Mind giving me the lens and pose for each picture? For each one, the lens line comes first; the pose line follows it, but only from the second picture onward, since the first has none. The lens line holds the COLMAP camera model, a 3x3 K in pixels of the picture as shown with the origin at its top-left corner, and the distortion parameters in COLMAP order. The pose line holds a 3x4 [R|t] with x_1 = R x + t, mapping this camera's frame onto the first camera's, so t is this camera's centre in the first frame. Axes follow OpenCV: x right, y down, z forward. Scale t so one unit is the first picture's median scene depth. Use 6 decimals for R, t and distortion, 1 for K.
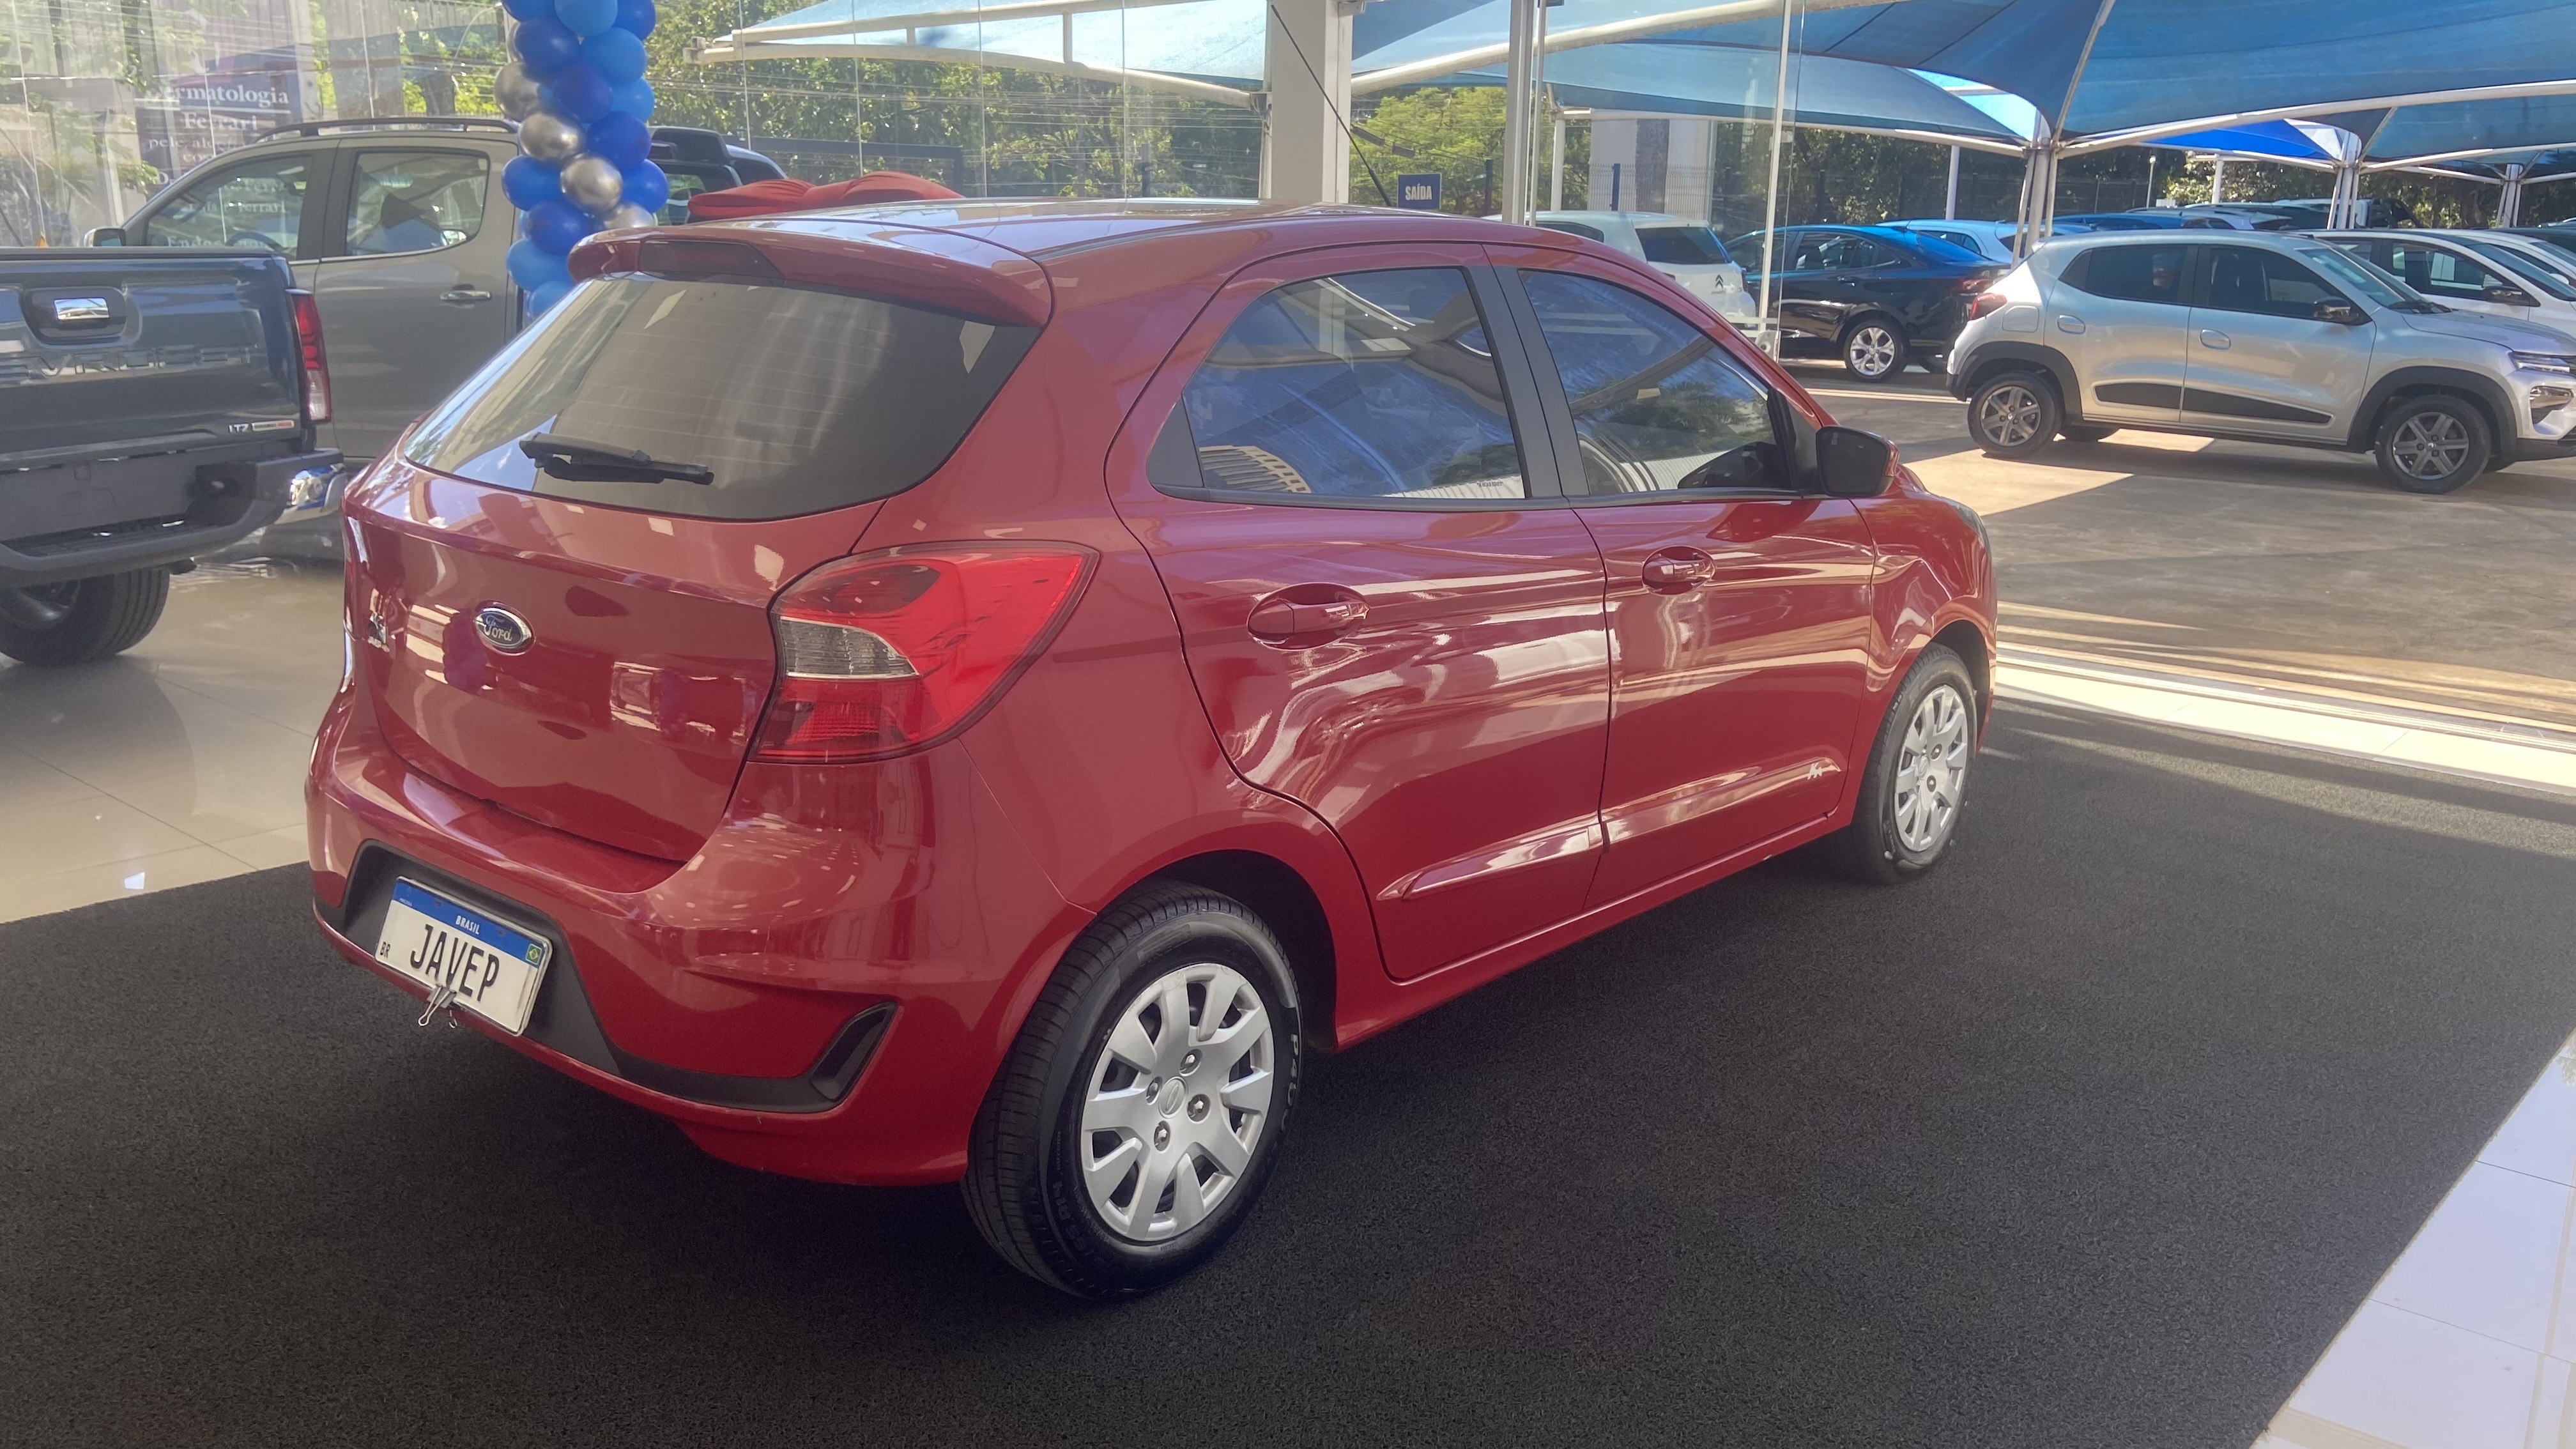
lens RADIAL K [[1960.7, 0, 1291.2], [0, 1960.7, 721.8], [0, 0, 1]] dist [0.029731, -0.020672]
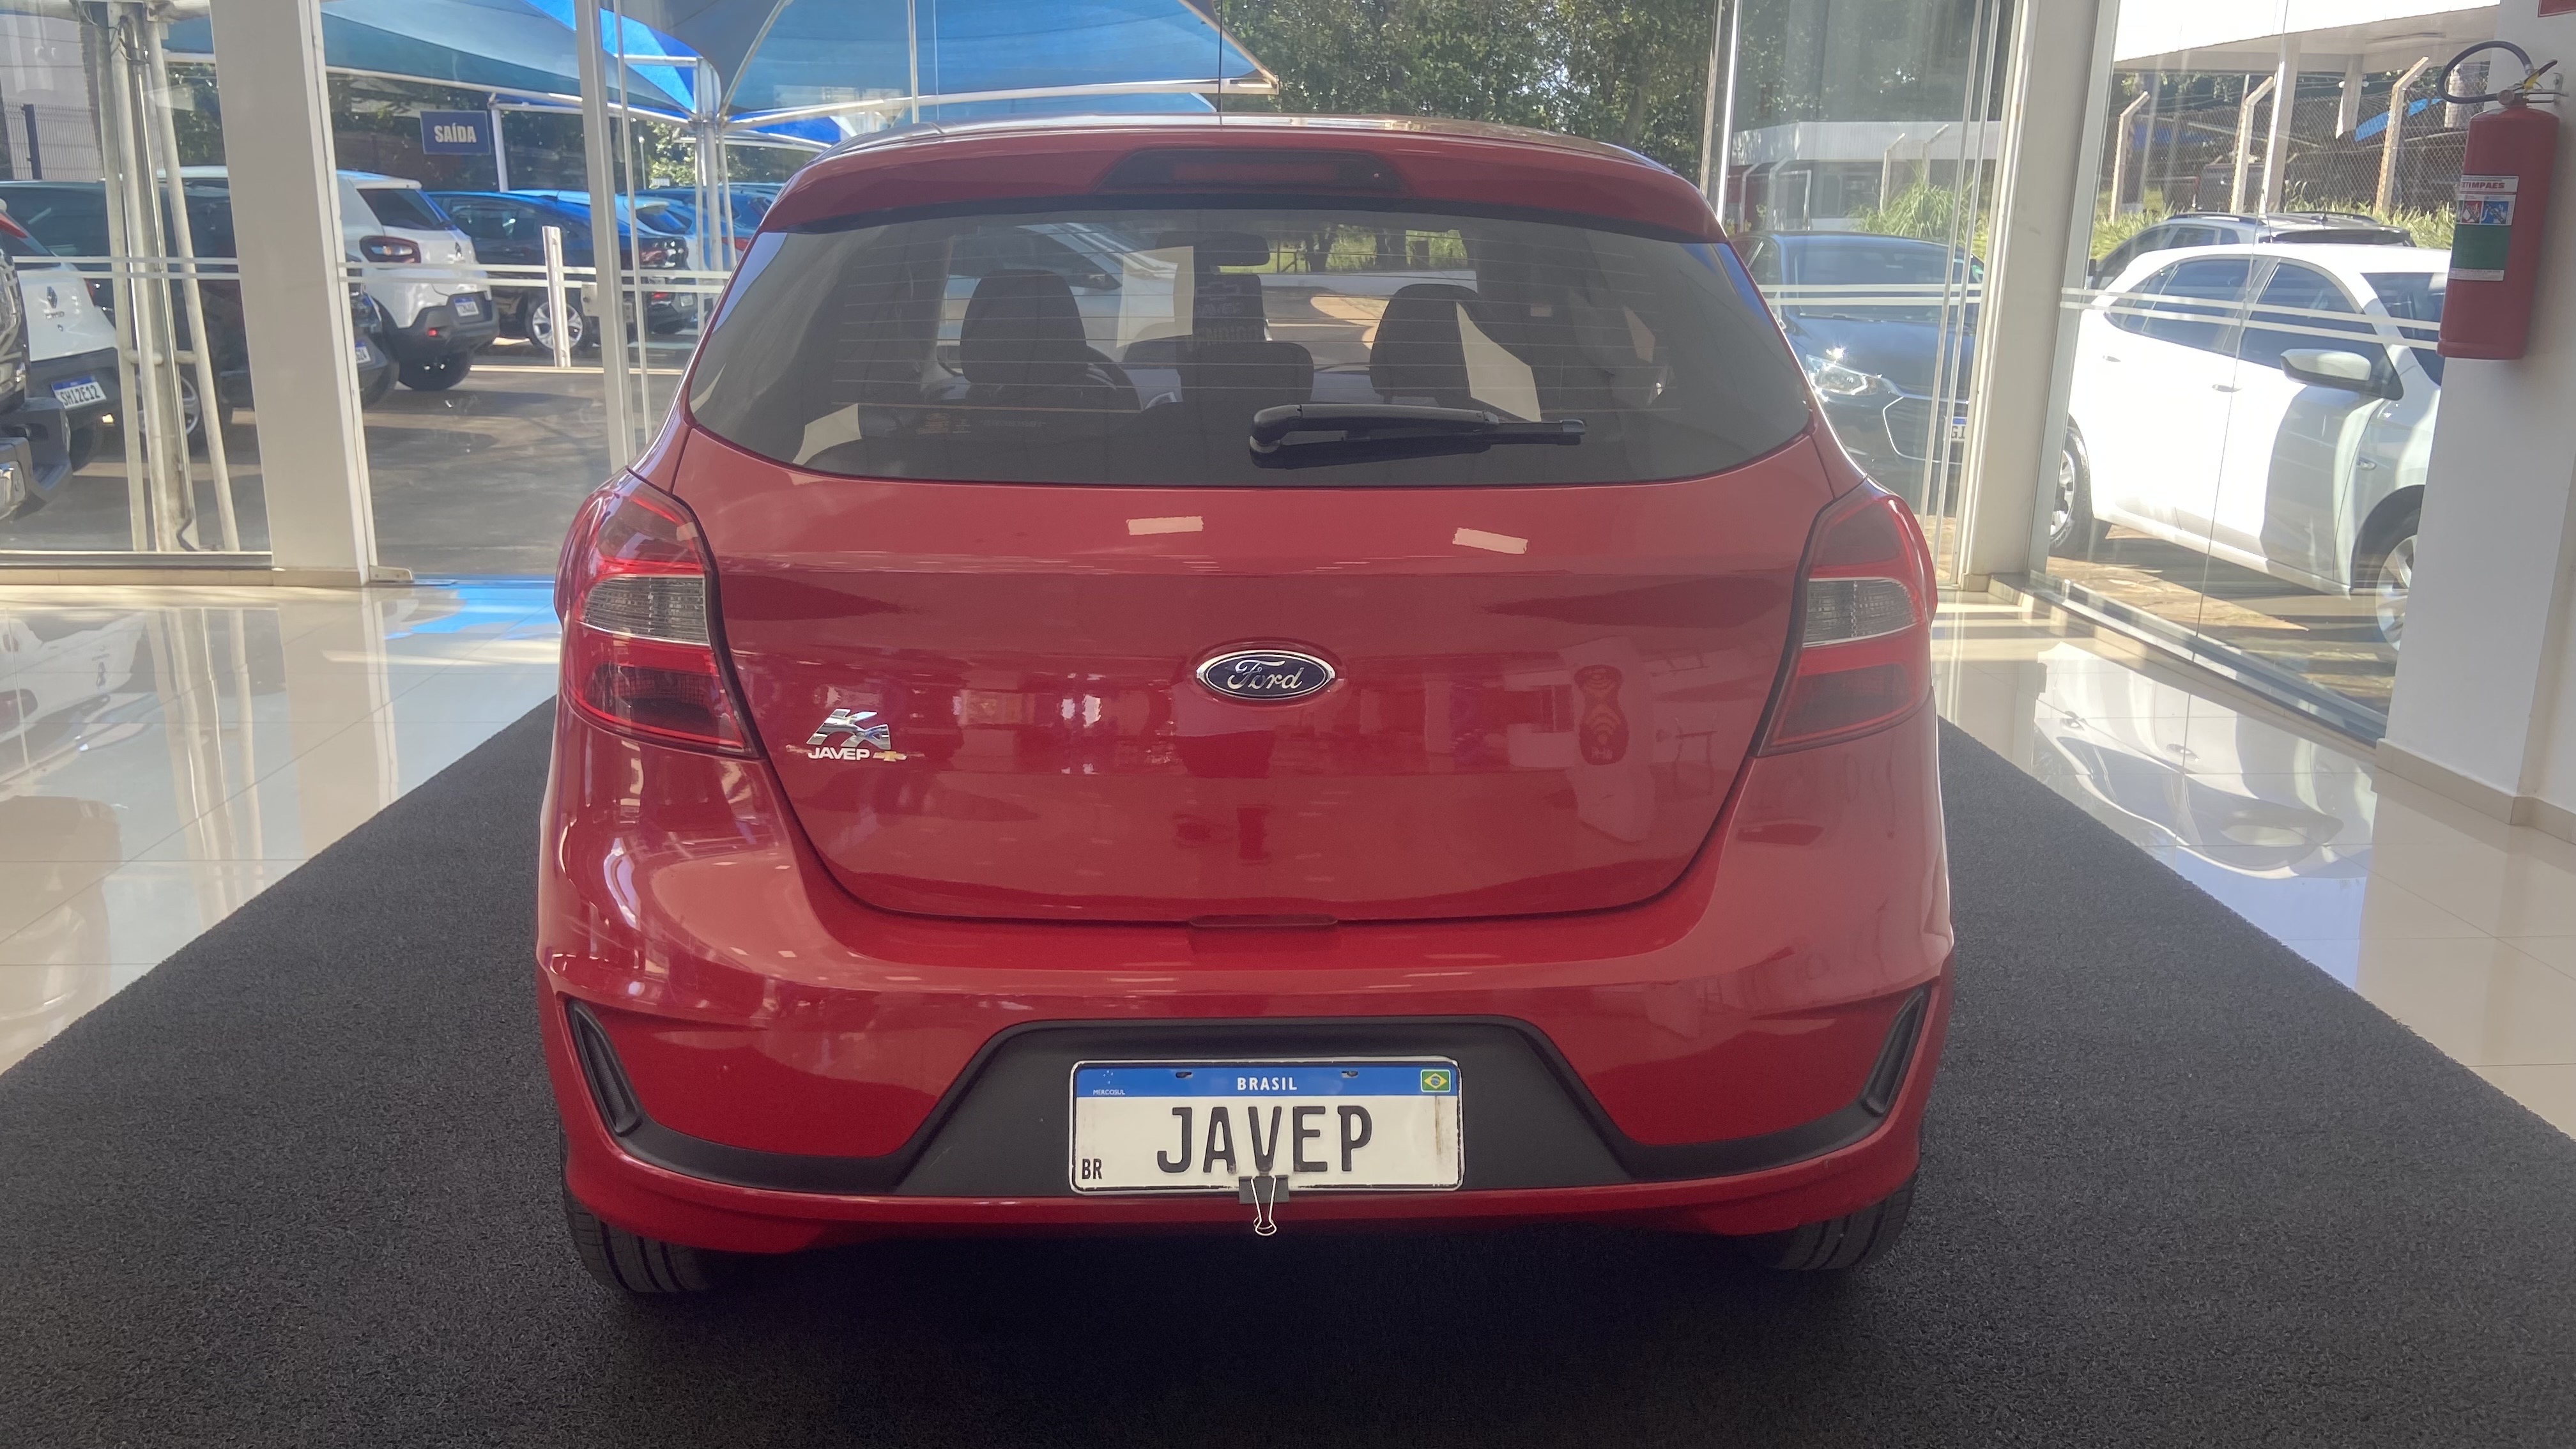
lens RADIAL K [[1960.7, 0, 1286.4], [0, 1960.7, 735.4], [0, 0, 1]] dist [0.029731, -0.020672]
pose [[0.719171, -0.166531, 0.674581, -0.237225], [0.155285, 0.984820, 0.077570, -0.021385], [-0.677259, 0.048966, 0.734114, 0.122212]]
